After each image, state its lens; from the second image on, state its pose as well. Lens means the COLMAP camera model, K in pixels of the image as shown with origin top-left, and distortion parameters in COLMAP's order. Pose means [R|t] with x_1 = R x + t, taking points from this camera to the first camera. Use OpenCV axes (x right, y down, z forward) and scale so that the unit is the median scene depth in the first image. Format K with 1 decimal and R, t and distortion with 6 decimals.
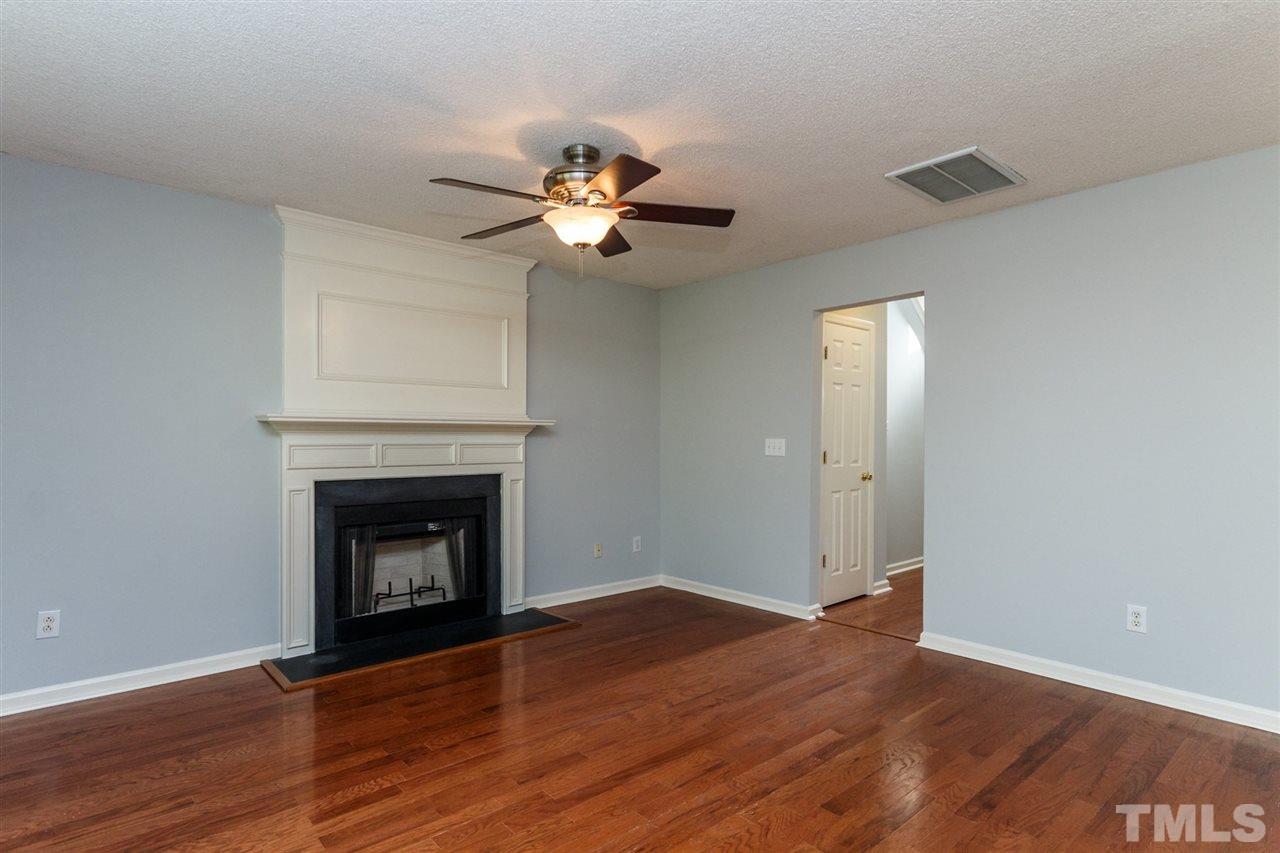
lens RADIAL K [[665.4, 0, 642.9], [0, 665.4, 434.2], [0, 0, 1]] dist [0.005463, 0.000601]
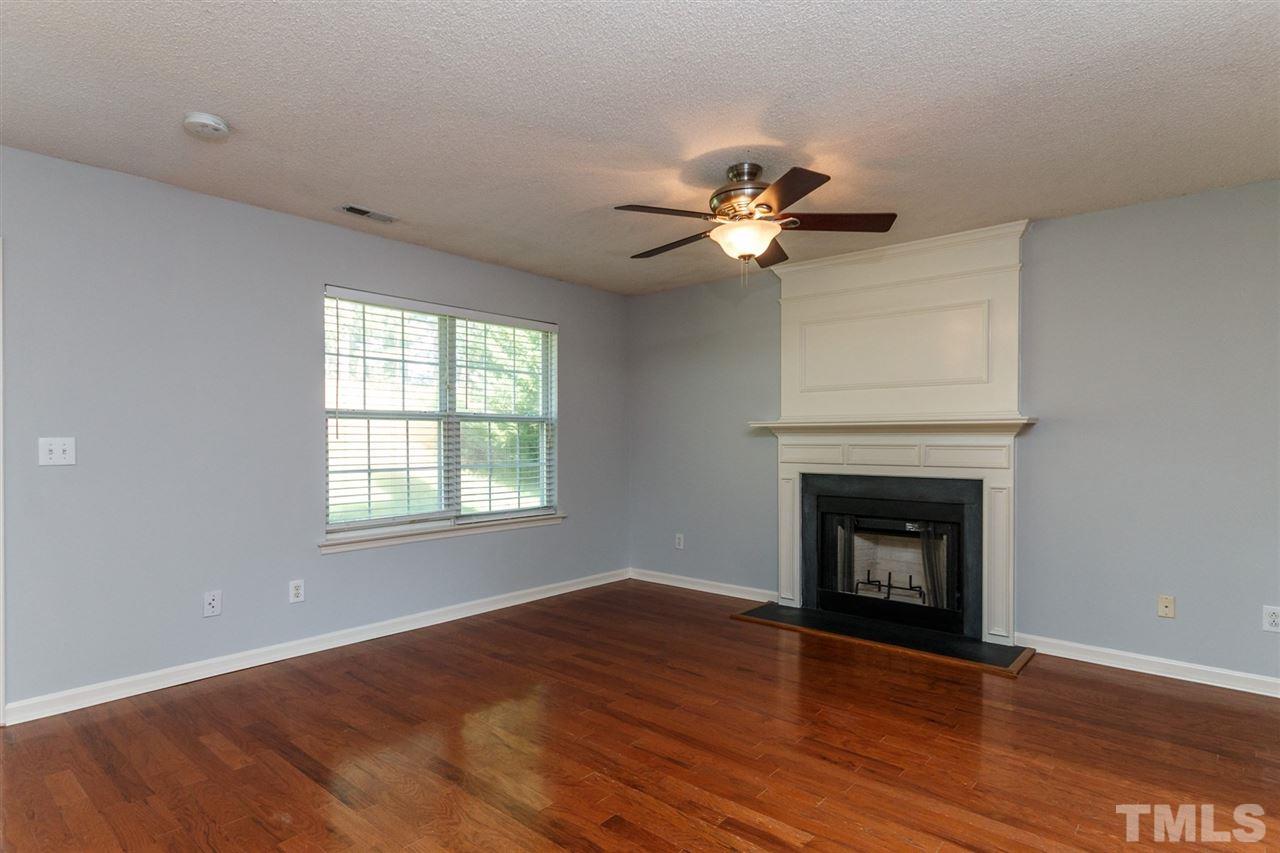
lens RADIAL K [[665.4, 0, 636.2], [0, 665.4, 437.4], [0, 0, 1]] dist [0.005463, 0.000601]
pose [[0.127412, -0.003785, -0.991843, 0.675000], [0.010296, 0.999944, -0.002494, 0.001477], [0.991796, -0.009894, 0.127444, 0.490728]]
